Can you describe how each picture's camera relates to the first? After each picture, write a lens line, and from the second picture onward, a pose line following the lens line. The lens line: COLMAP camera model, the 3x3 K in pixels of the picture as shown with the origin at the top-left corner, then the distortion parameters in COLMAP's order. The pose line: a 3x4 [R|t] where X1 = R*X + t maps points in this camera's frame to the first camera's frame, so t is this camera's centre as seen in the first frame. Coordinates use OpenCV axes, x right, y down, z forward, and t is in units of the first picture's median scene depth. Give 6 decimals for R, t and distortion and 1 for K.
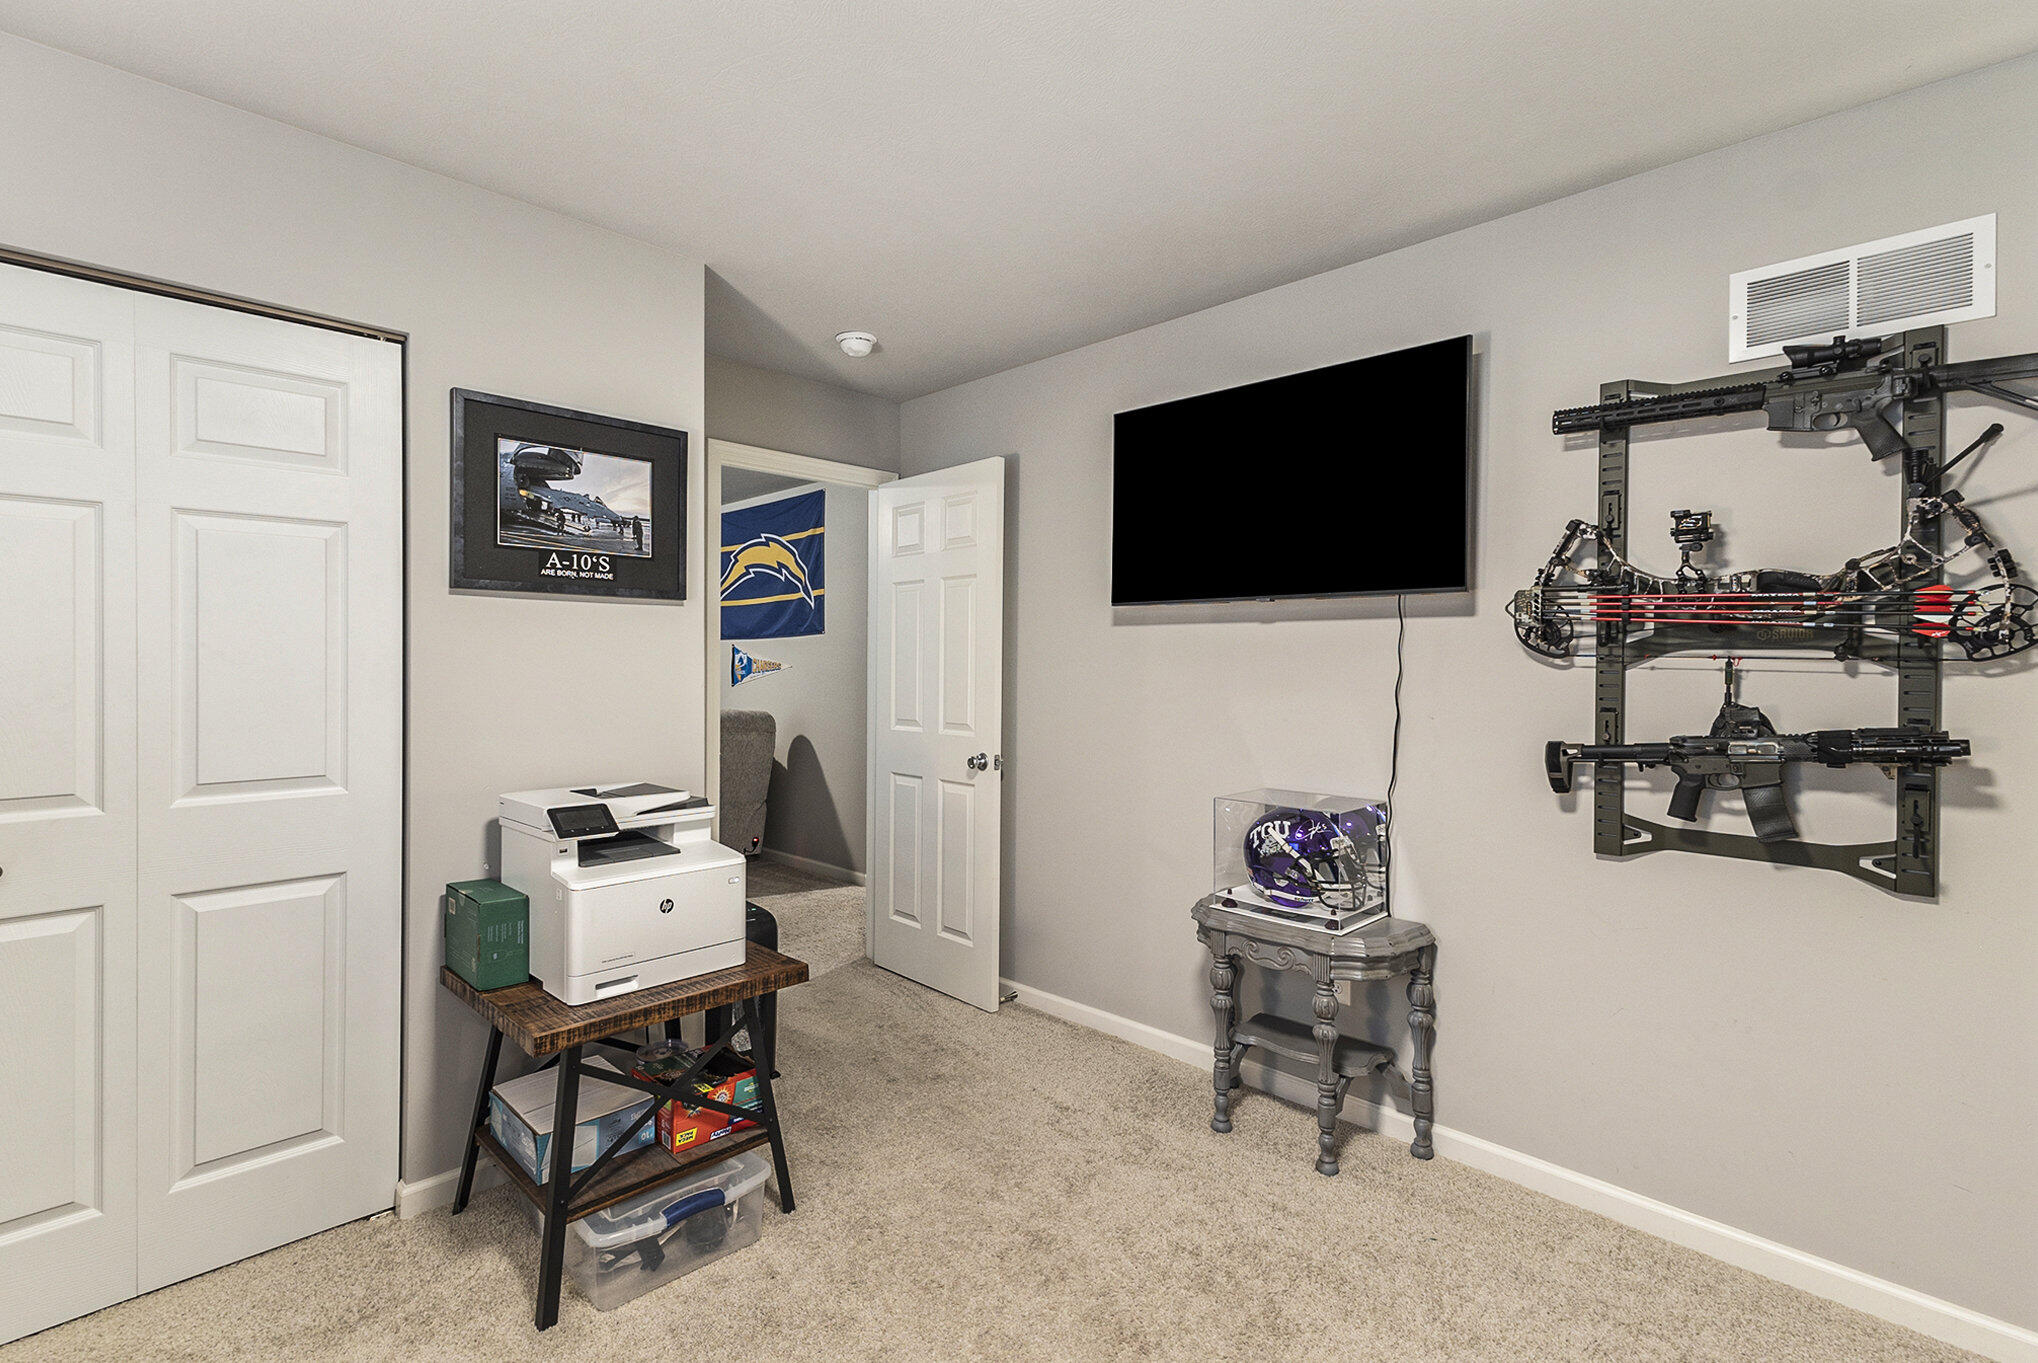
lens RADIAL K [[951.0, 0, 1016.3], [0, 951.0, 661.6], [0, 0, 1]] dist [0.011266, -0.000531]
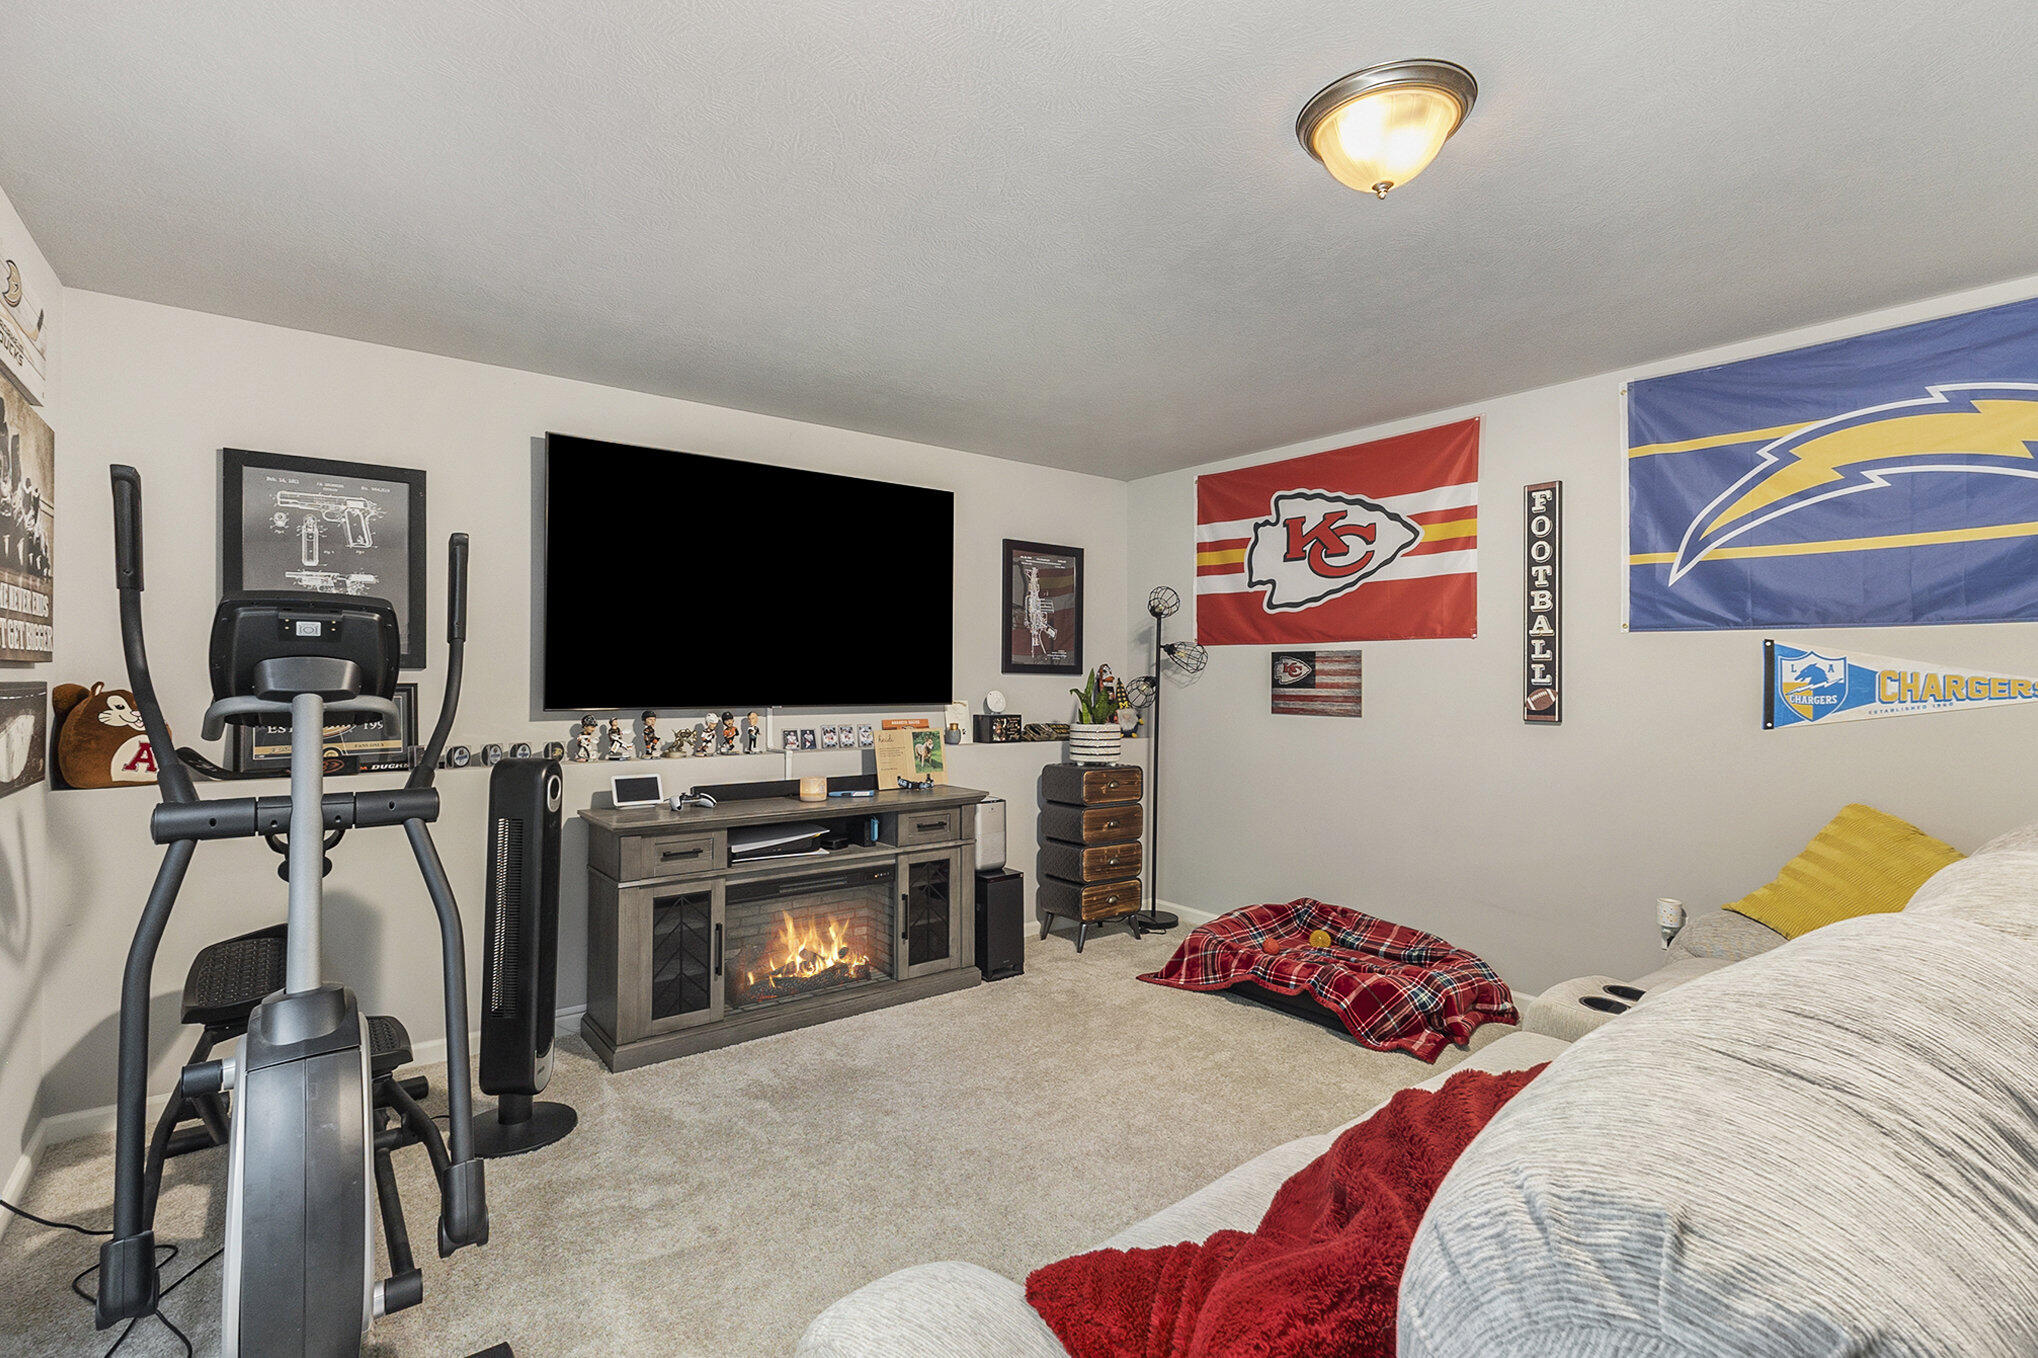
lens RADIAL K [[951.0, 0, 1020.5], [0, 951.0, 670.4], [0, 0, 1]] dist [0.011266, -0.000531]
pose [[0.994044, 0.004098, -0.108899, -0.621690], [-0.004618, 0.999979, -0.004521, 0.000939], [0.108878, 0.004997, 0.994043, 0.502598]]
